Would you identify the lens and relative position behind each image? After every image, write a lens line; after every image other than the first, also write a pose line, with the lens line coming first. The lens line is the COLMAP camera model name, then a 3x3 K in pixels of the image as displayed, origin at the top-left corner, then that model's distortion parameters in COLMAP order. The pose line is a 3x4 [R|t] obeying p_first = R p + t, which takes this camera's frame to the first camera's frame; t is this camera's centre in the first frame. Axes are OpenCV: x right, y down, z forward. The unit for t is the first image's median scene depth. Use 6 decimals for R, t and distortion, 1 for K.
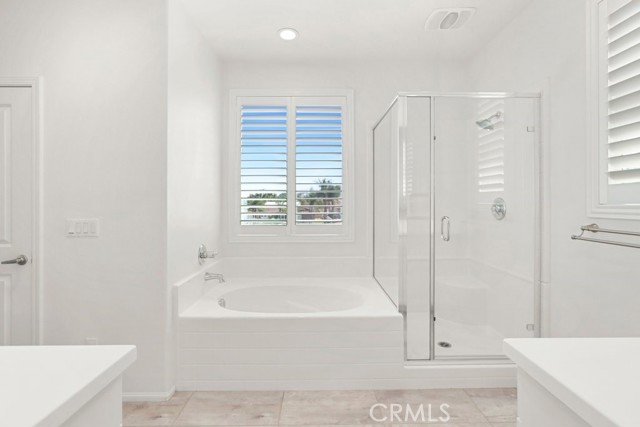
lens RADIAL K [[295.8, 0, 320.0], [0, 295.8, 202.2], [0, 0, 1]] dist [0.001639, 0.000235]
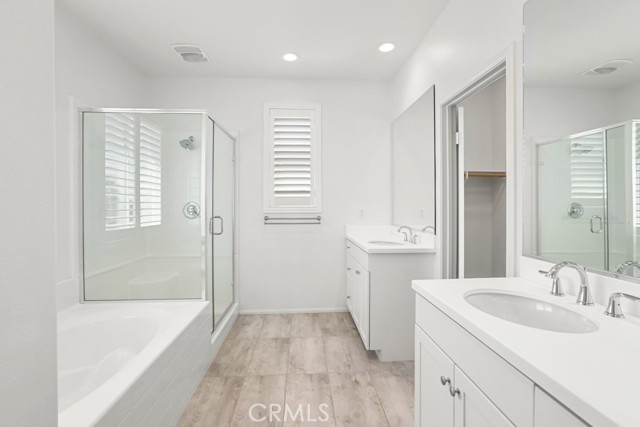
lens RADIAL K [[294.8, 0, 320.2], [0, 294.8, 208.5], [0, 0, 1]] dist [-0.025448, 0.000182]
pose [[-0.081225, 0.006977, 0.996671, -0.974984], [0.001340, 0.999975, -0.006890, 0.033751], [-0.996695, 0.000776, -0.081233, 0.715598]]
